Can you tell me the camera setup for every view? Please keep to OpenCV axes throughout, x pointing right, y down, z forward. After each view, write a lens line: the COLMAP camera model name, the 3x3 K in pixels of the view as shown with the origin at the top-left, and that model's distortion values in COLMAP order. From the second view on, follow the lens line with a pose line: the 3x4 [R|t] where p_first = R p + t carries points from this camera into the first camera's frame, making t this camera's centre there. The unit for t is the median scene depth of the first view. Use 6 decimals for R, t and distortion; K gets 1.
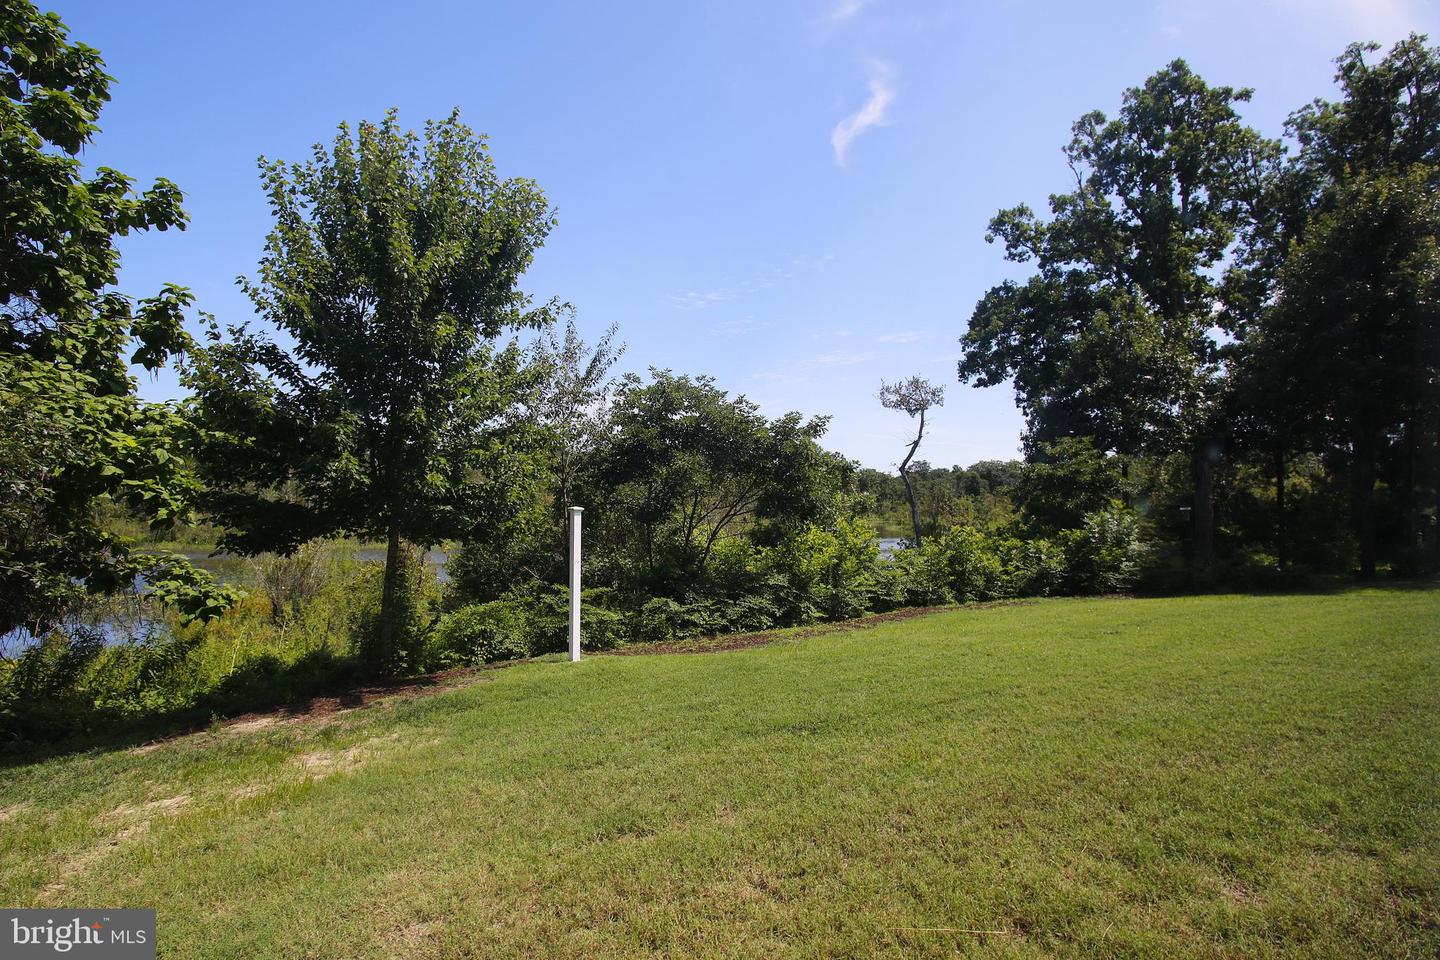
lens RADIAL K [[656.5, 0, 715.1], [0, 656.5, 485.4], [0, 0, 1]] dist [-0.014025, 0.001567]
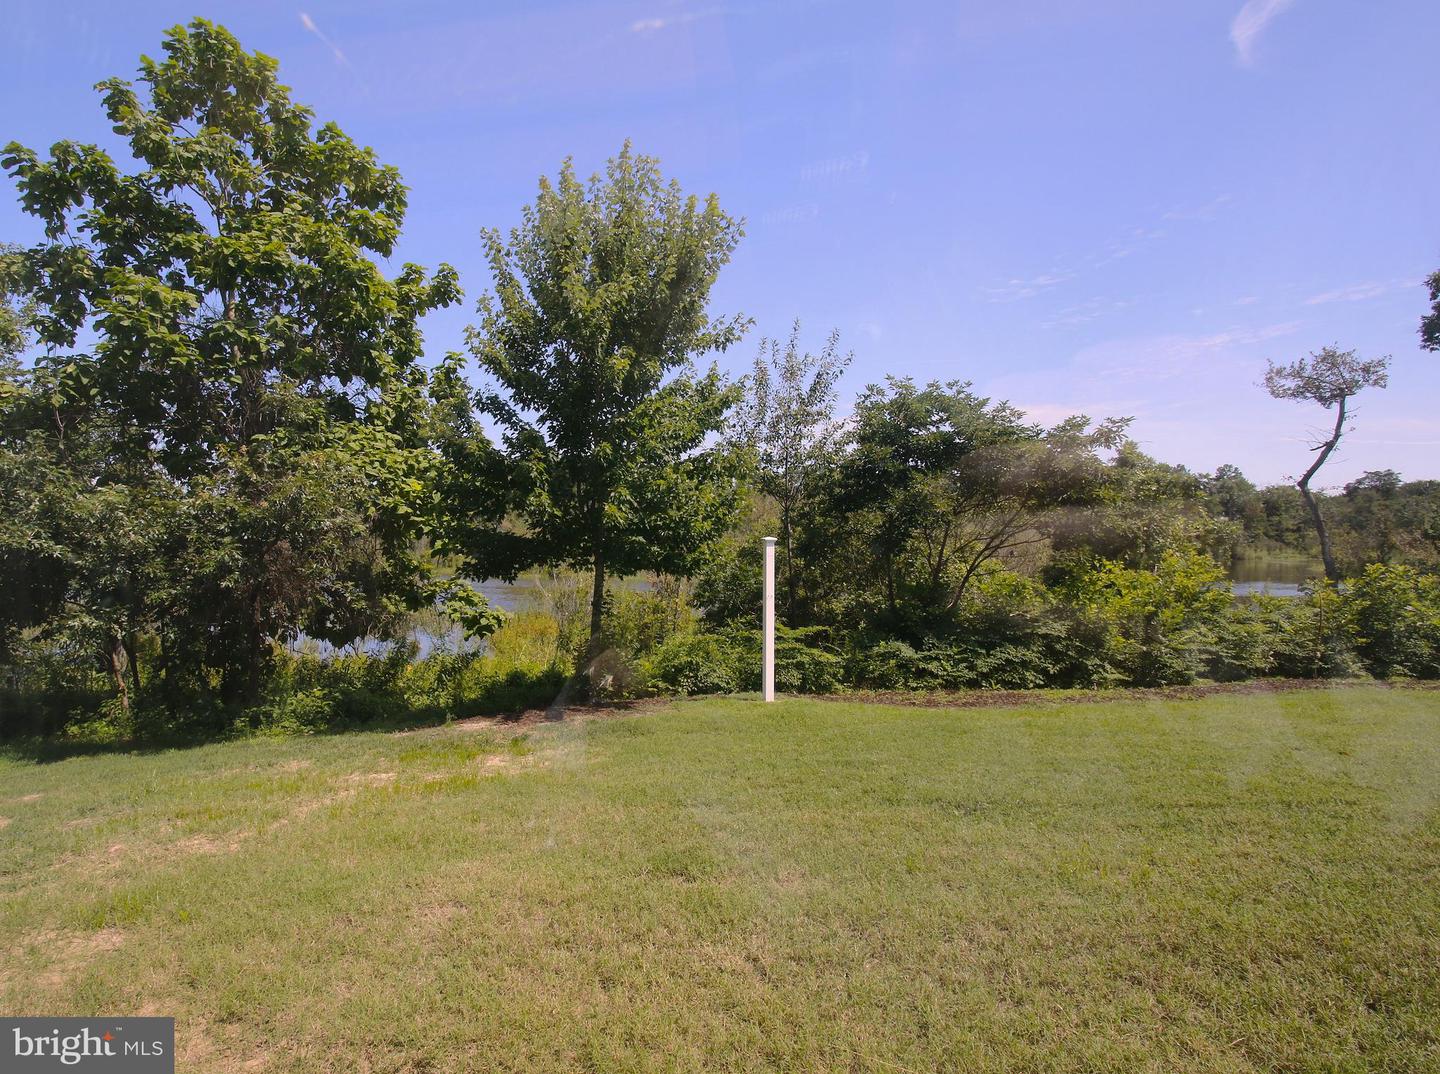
lens RADIAL K [[721.4, 0, 714.8], [0, 721.4, 541.6], [0, 0, 1]] dist [-0.030279, 0.021894]
pose [[0.883312, -0.004177, -0.468768, 0.197932], [0.019300, 0.999437, 0.027462, 0.009394], [0.468389, -0.033305, 0.882894, 0.058326]]
